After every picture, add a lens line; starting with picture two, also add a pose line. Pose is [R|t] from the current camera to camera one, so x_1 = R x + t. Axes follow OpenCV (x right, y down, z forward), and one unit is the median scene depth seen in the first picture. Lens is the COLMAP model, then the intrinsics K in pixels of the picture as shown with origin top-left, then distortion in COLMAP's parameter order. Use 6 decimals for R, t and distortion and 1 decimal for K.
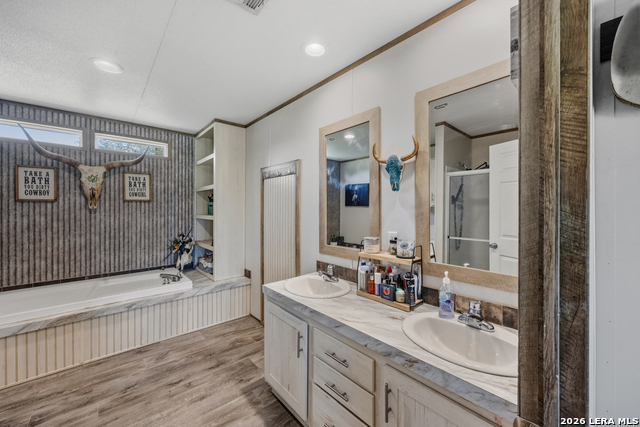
lens RADIAL K [[245.9, 0, 321.3], [0, 245.9, 209.1], [0, 0, 1]] dist [-0.000931, -0.000691]
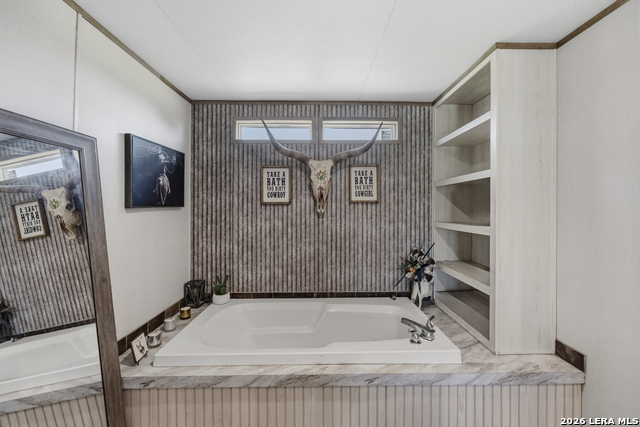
lens RADIAL K [[245.9, 0, 322.9], [0, 245.9, 208.4], [0, 0, 1]] dist [-0.000931, -0.000691]
pose [[0.756629, 0.001900, -0.653842, -0.410200], [-0.002465, 0.999997, 0.000053, -0.016226], [0.653840, 0.001572, 0.756631, 0.404016]]
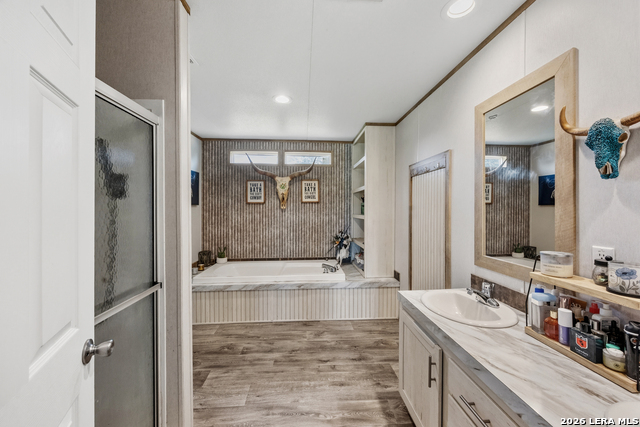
lens RADIAL K [[245.9, 0, 320.7], [0, 245.9, 209.1], [0, 0, 1]] dist [-0.000931, -0.000691]
pose [[0.790054, 0.001475, -0.613035, 0.066087], [-0.001662, 0.999999, 0.000263, 0.000684], [0.613034, 0.000811, 0.790056, 0.060289]]
